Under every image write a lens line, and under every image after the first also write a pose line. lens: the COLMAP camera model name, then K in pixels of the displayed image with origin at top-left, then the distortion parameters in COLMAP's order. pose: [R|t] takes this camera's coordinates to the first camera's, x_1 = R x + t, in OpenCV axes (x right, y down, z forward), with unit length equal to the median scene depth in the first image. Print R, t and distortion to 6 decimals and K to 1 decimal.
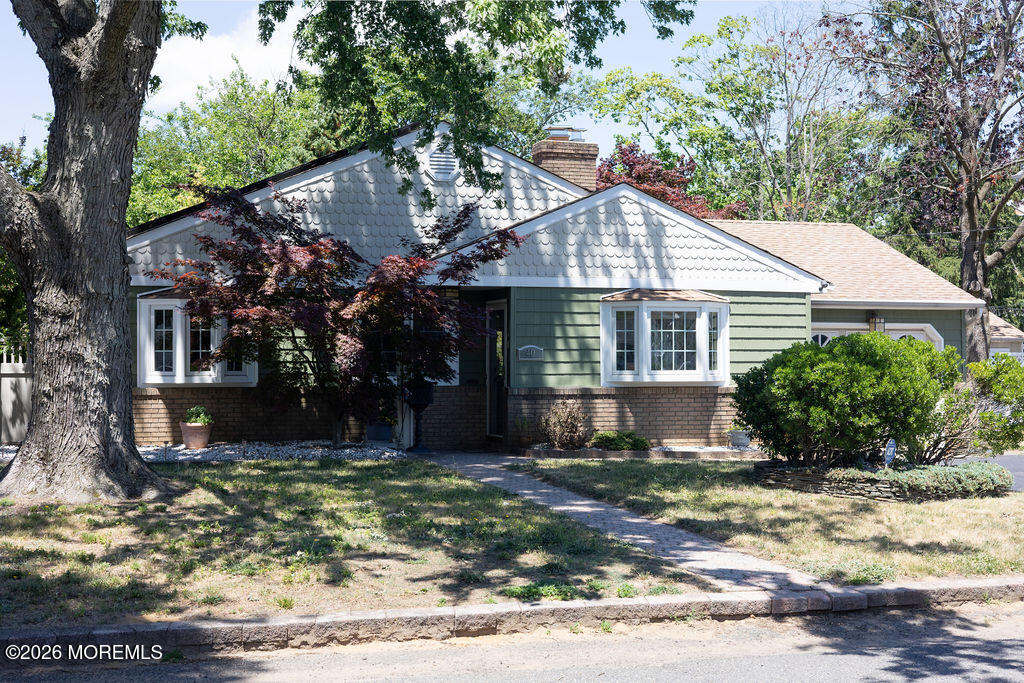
lens RADIAL K [[1457.7, 0, 512.0], [0, 1457.7, 341.5], [0, 0, 1]] dist [0.162688, -0.002234]
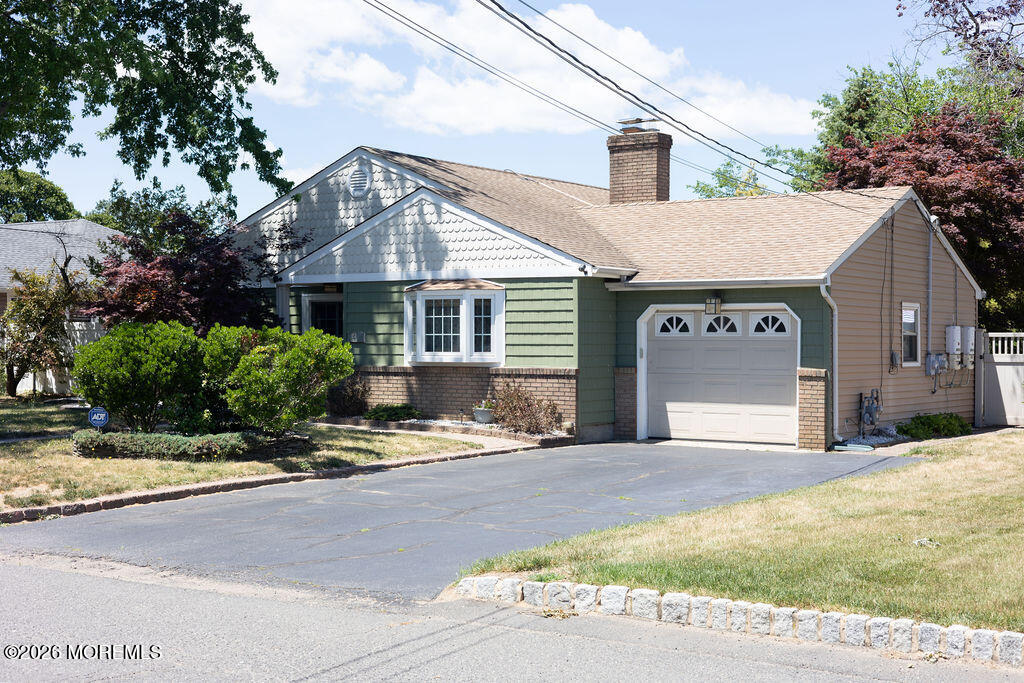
lens RADIAL K [[1457.7, 0, 512.0], [0, 1457.7, 341.5], [0, 0, 1]] dist [0.162688, -0.002234]
pose [[0.567480, 0.003775, -0.823379, 1.031449], [0.009134, 0.999899, 0.010879, 0.000115], [0.823337, -0.013694, 0.567388, 0.399680]]
